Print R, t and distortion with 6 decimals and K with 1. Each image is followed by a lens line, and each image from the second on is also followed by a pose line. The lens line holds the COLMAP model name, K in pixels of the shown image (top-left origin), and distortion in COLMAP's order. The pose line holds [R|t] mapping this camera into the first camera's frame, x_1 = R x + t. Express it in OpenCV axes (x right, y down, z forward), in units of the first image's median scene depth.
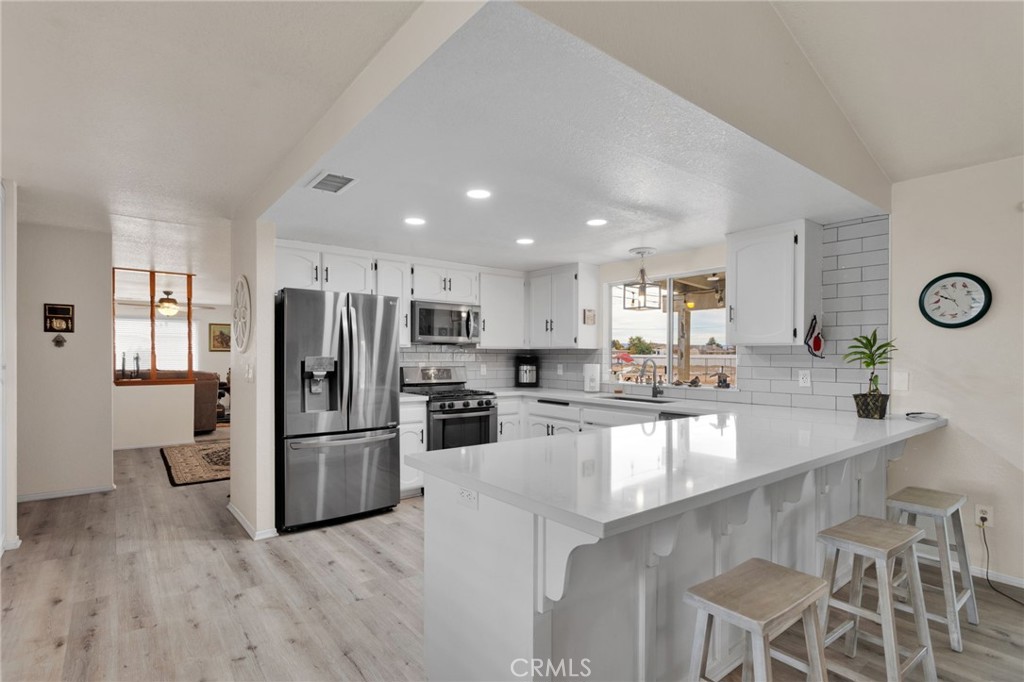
lens RADIAL K [[492.4, 0, 493.6], [0, 492.4, 356.4], [0, 0, 1]] dist [0.003077, 0.001073]
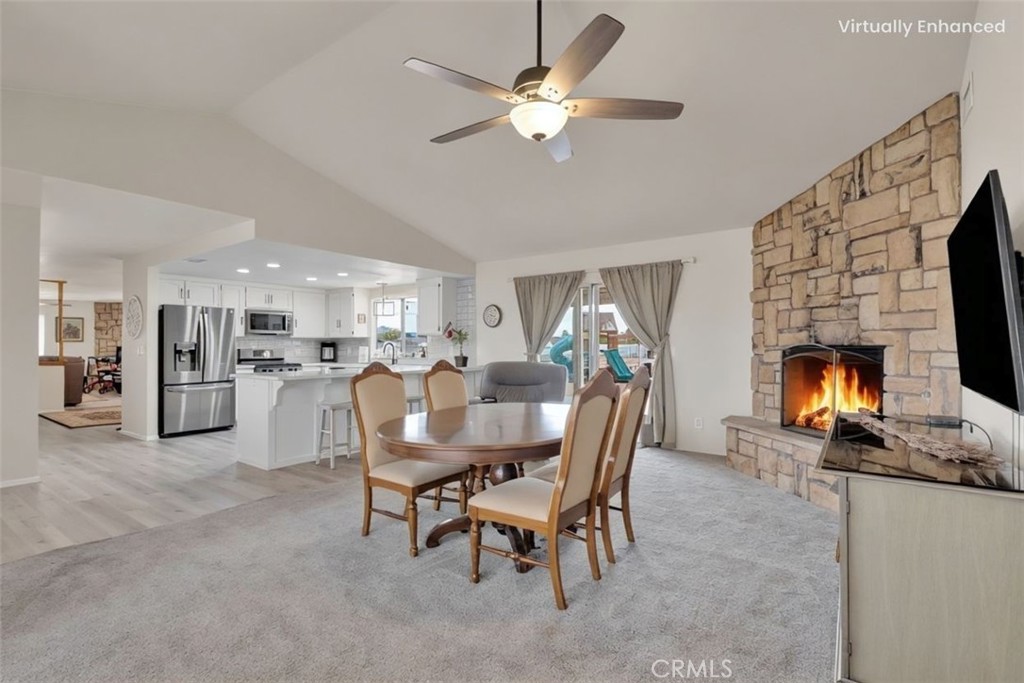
lens RADIAL K [[492.4, 0, 511.8], [0, 492.4, 338.9], [0, 0, 1]] dist [0.003077, 0.001073]
pose [[0.959853, -0.003859, 0.280478, 0.242480], [0.009395, 0.999787, -0.018397, 0.028871], [-0.280347, 0.020293, 0.959684, -0.894241]]
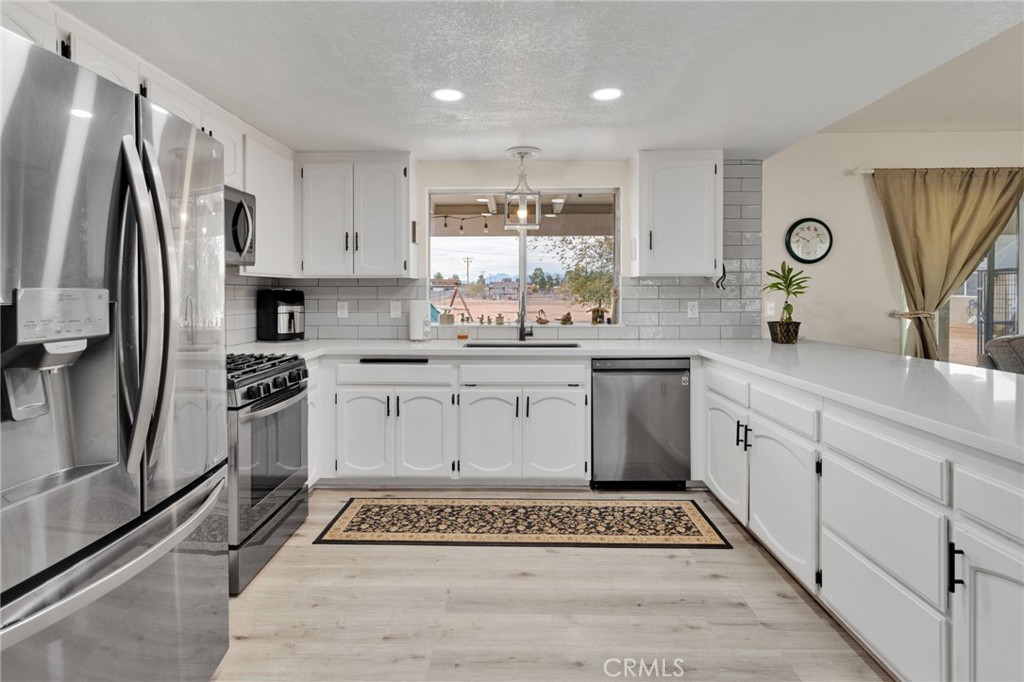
lens RADIAL K [[515.6, 0, 501.4], [0, 515.6, 292.1], [0, 0, 1]] dist [0.001291, 0.000155]
pose [[0.632253, -0.006563, 0.774734, -0.363136], [0.005975, 0.999976, 0.003595, 0.002096], [-0.774739, 0.002356, 0.632277, 0.539610]]
